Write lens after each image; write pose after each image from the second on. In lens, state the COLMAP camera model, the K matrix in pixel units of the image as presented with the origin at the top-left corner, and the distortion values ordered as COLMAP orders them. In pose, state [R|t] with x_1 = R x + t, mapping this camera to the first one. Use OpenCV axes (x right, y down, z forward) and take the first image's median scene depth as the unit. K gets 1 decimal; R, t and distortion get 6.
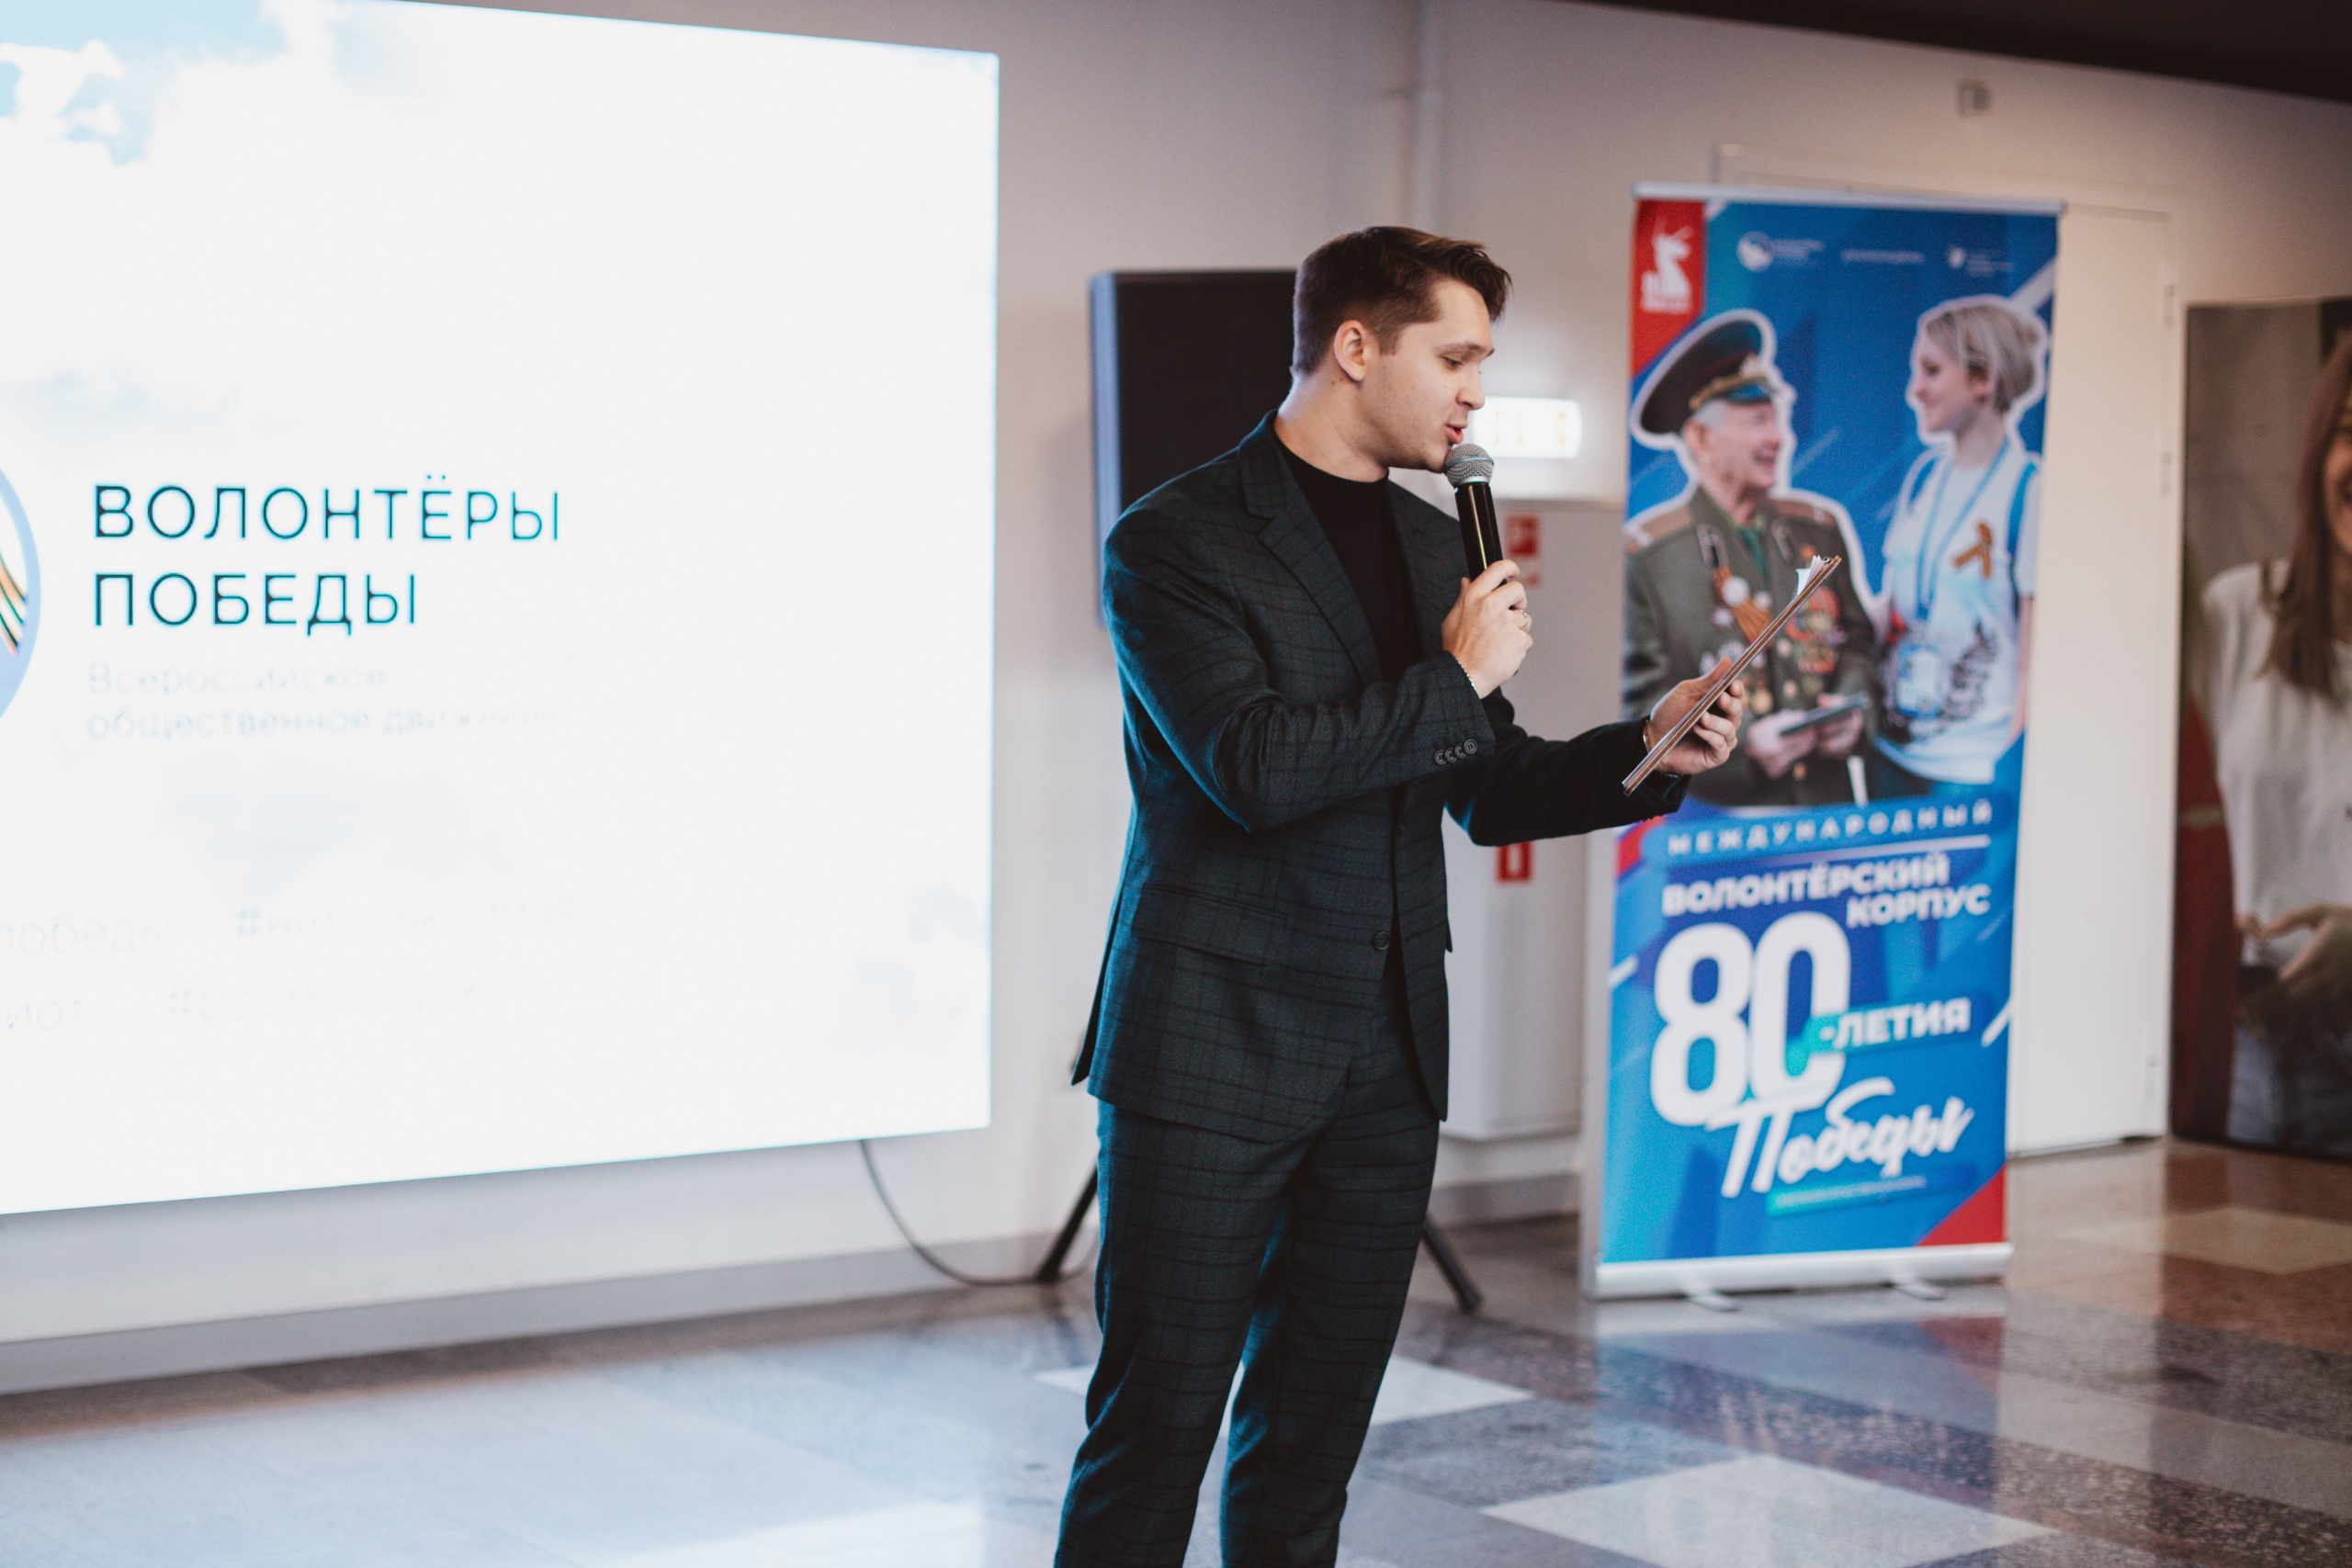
lens RADIAL K [[4164.2, 0, 1179.6], [0, 4164.2, 784.0], [0, 0, 1]] dist [-0.128212, 0.009080]
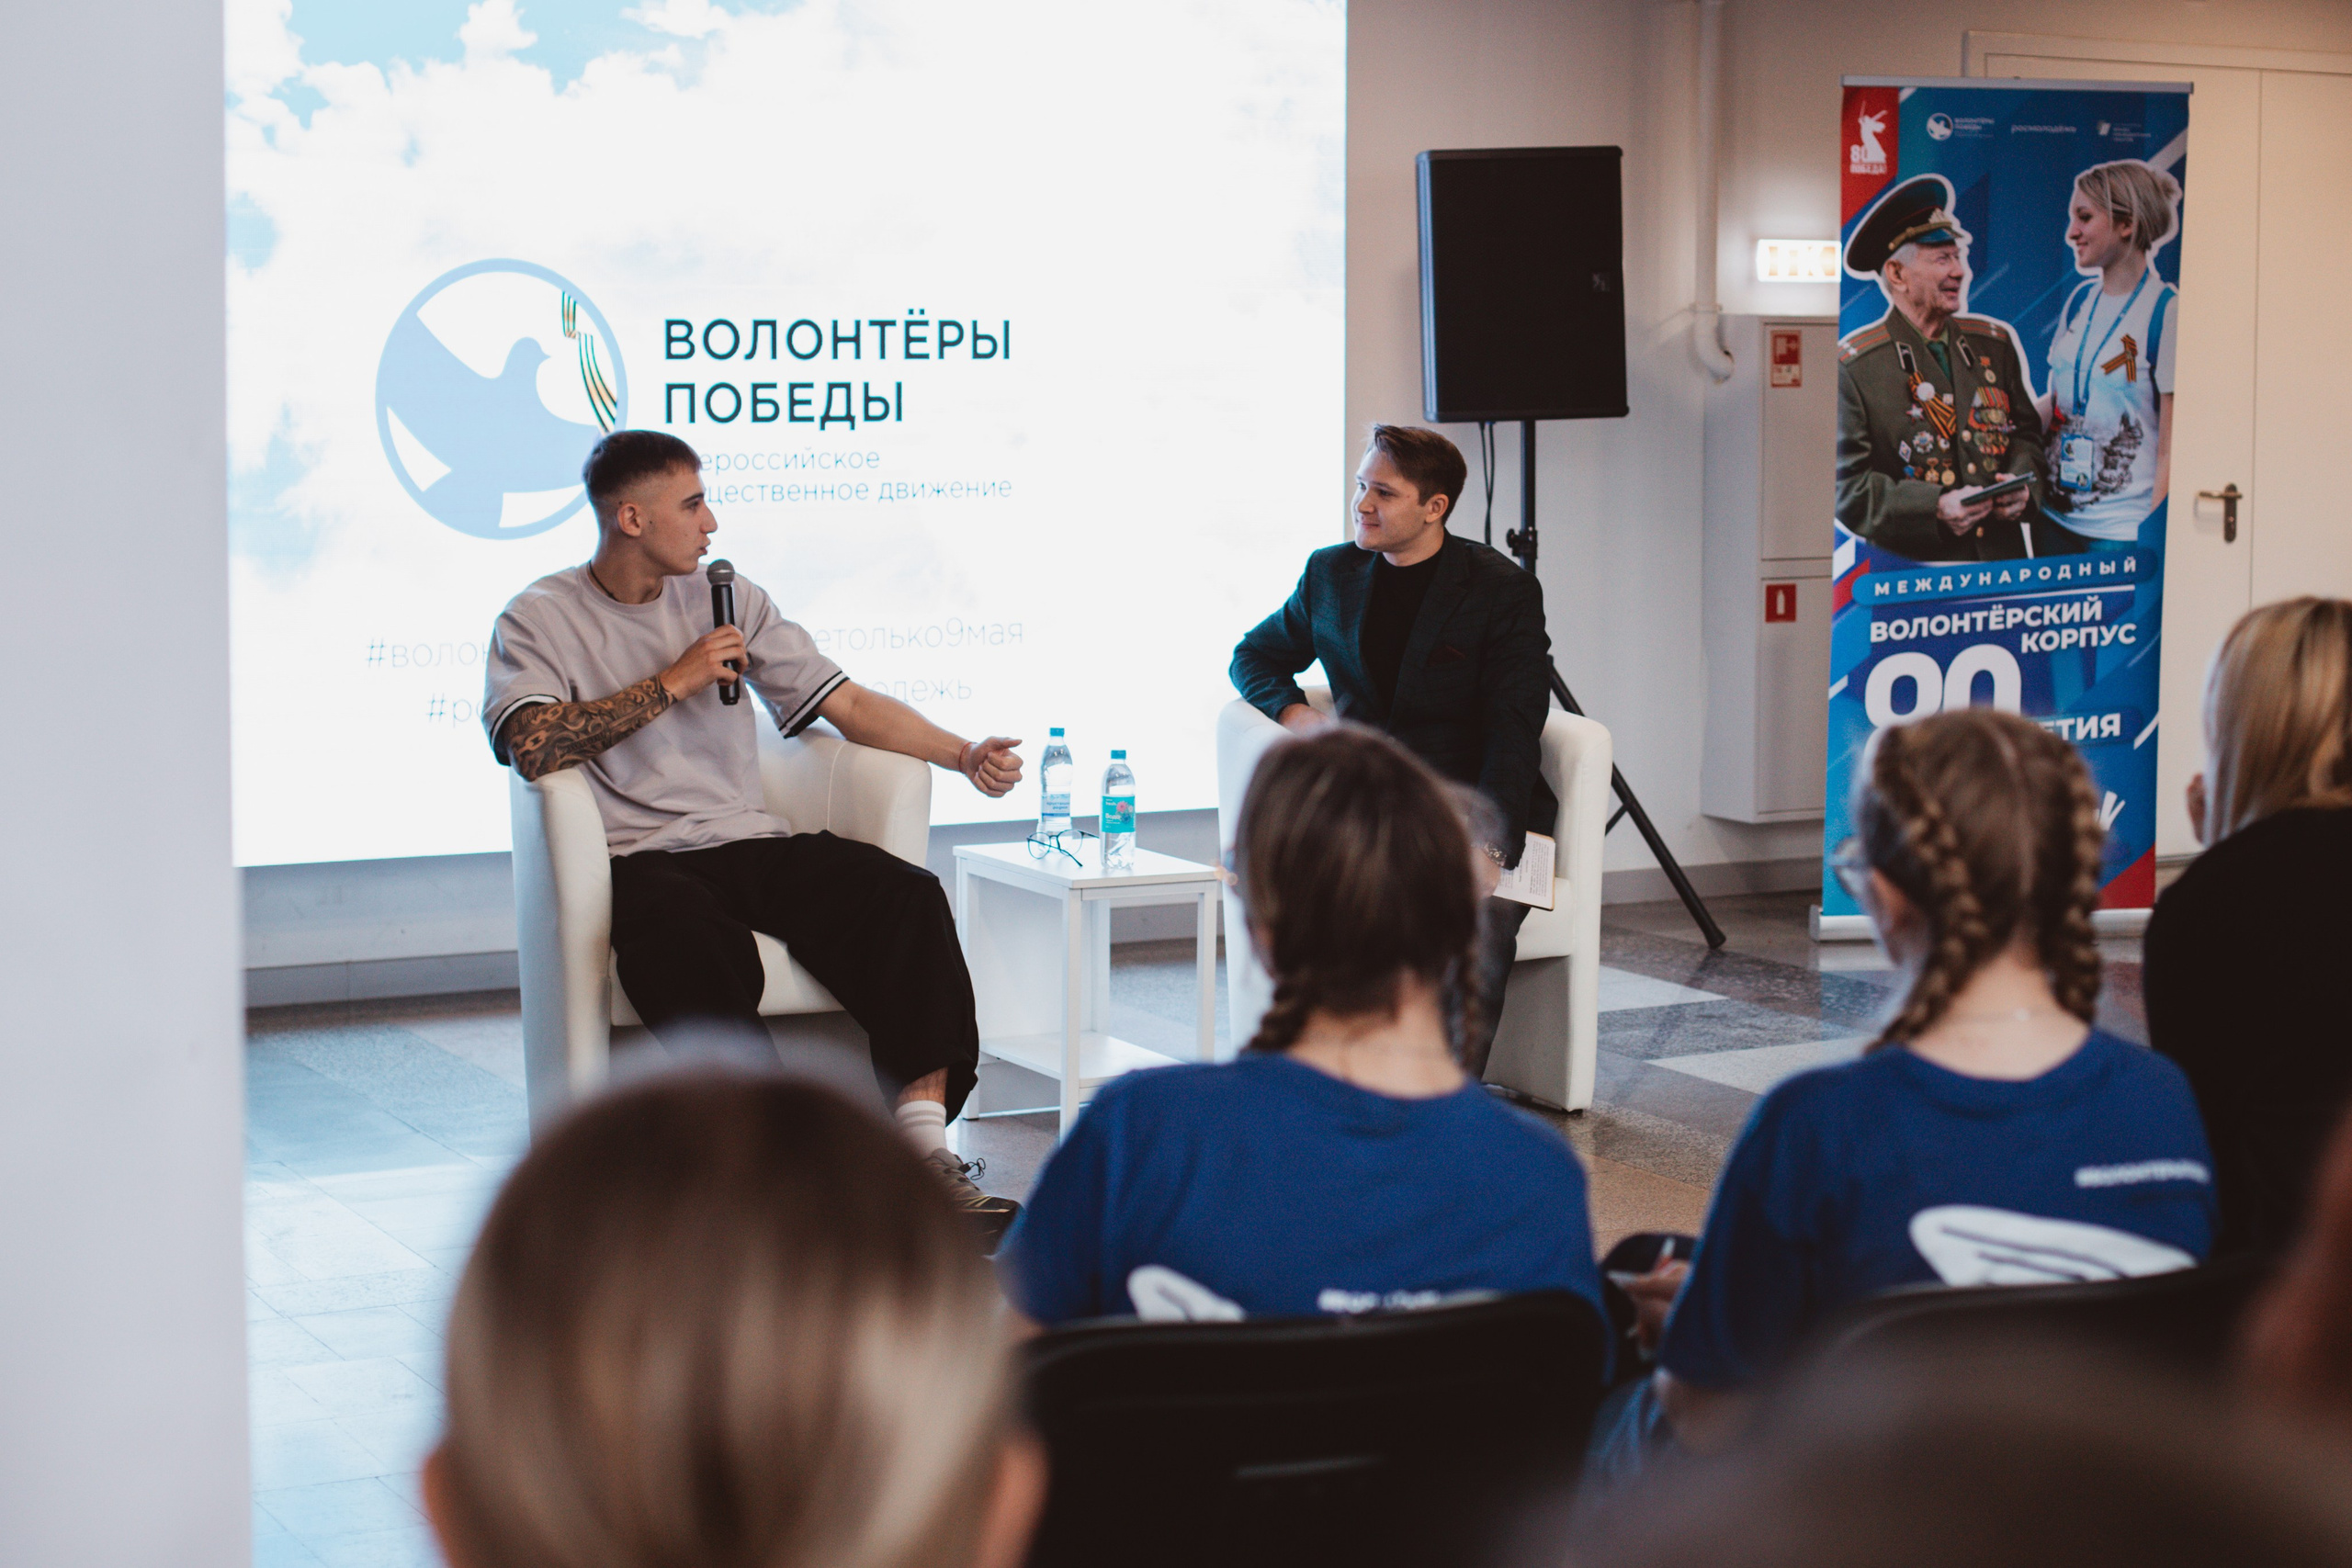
lens RADIAL K [[4231.3, 0, 1331.7], [0, 4231.3, 706.8], [0, 0, 1]] dist [-0.111529, -0.060929]
pose [[0.992248, 0.004747, -0.124182, 0.112959], [-0.001102, 0.999567, 0.029401, 0.012772], [0.124267, -0.029036, 0.991824, -0.317079]]
